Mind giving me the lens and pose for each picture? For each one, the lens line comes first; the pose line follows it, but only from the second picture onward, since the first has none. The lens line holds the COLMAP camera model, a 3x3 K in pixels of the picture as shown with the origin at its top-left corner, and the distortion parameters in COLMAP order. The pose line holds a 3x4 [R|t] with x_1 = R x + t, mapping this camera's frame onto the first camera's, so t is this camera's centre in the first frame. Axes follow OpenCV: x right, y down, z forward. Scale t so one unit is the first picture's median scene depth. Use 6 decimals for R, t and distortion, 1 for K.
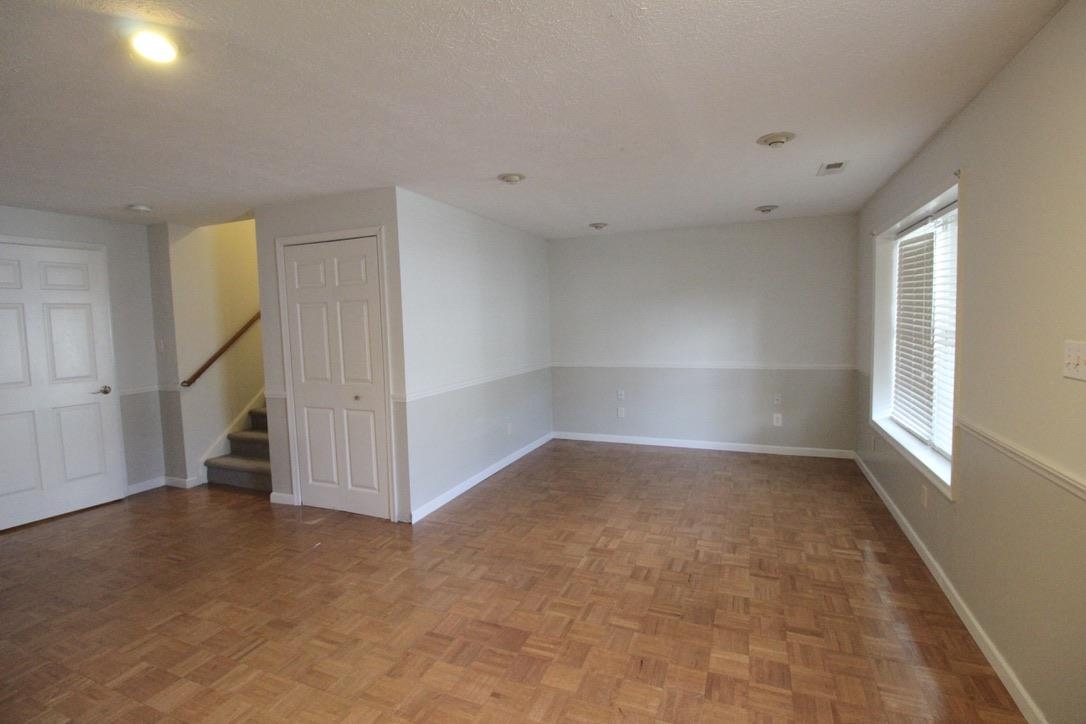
lens RADIAL K [[501.7, 0, 552.1], [0, 501.7, 355.5], [0, 0, 1]] dist [0.005011, -0.015558]
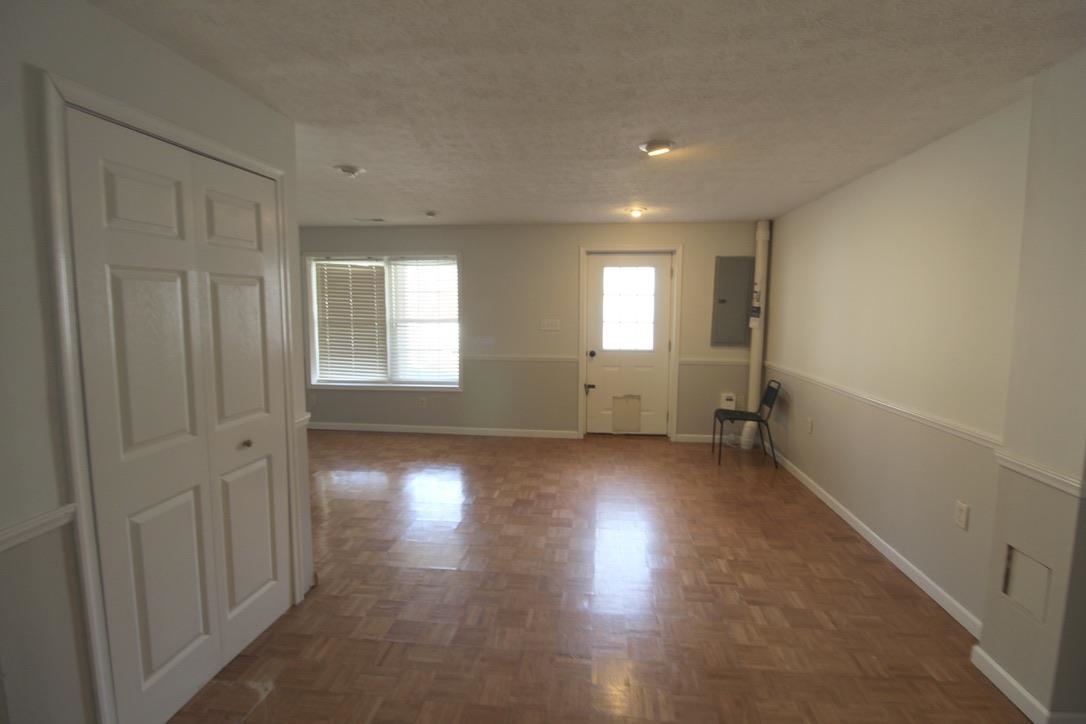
lens RADIAL K [[501.7, 0, 552.1], [0, 501.7, 355.5], [0, 0, 1]] dist [0.005011, -0.015558]
pose [[-0.275820, -0.070204, 0.958642, -1.157285], [0.075445, 0.992671, 0.094403, -0.050231], [-0.958244, 0.098363, -0.268502, 0.904239]]
